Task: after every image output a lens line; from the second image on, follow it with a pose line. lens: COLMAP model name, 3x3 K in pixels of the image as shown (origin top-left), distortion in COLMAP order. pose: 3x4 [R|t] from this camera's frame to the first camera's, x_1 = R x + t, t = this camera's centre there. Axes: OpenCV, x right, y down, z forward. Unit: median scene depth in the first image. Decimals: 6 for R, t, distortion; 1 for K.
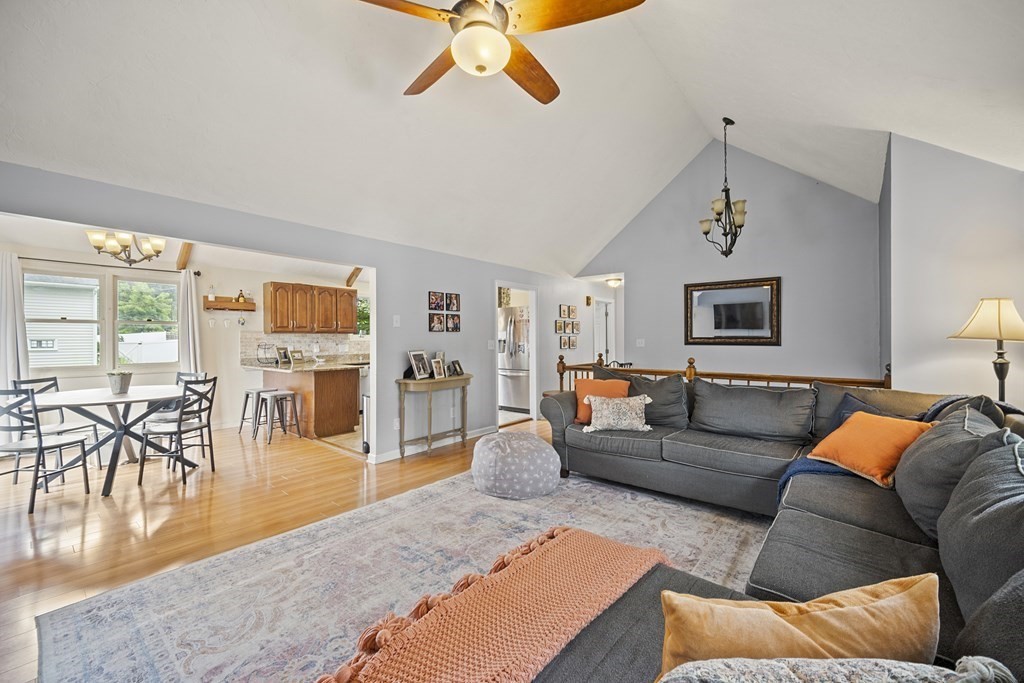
lens RADIAL K [[430.8, 0, 527.4], [0, 430.8, 341.2], [0, 0, 1]] dist [-0.001560, 0.000401]
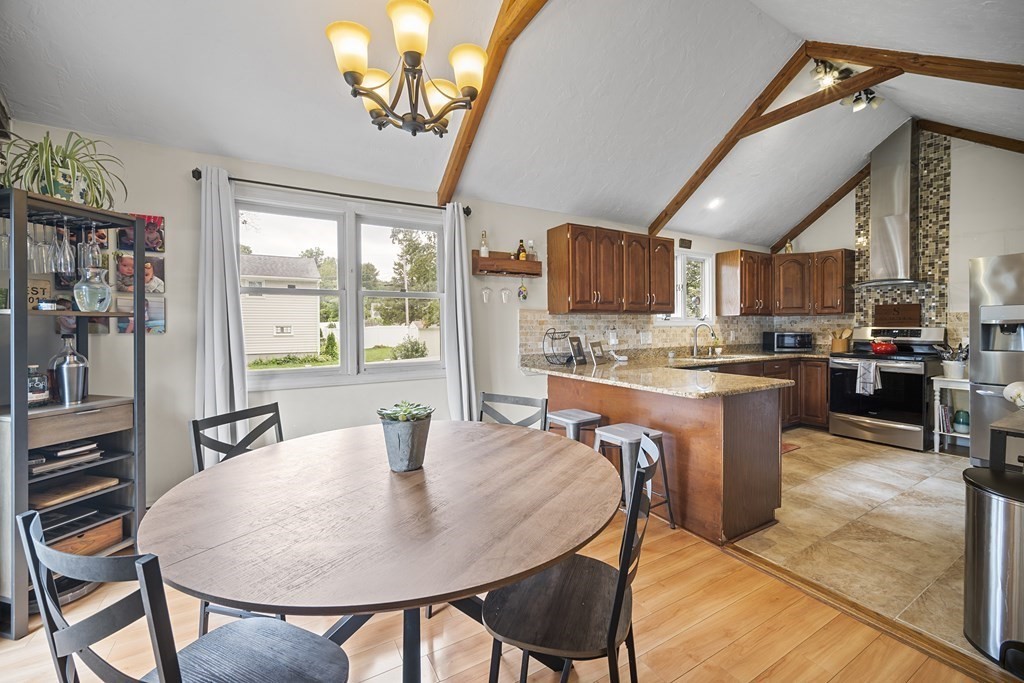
lens RADIAL K [[430.8, 0, 520.1], [0, 430.8, 337.7], [0, 0, 1]] dist [-0.001560, 0.000401]
pose [[0.940225, 0.007178, -0.340479, -0.461026], [0.000324, 0.999759, 0.021973, 0.002242], [0.340555, -0.020770, 0.939995, 0.436122]]
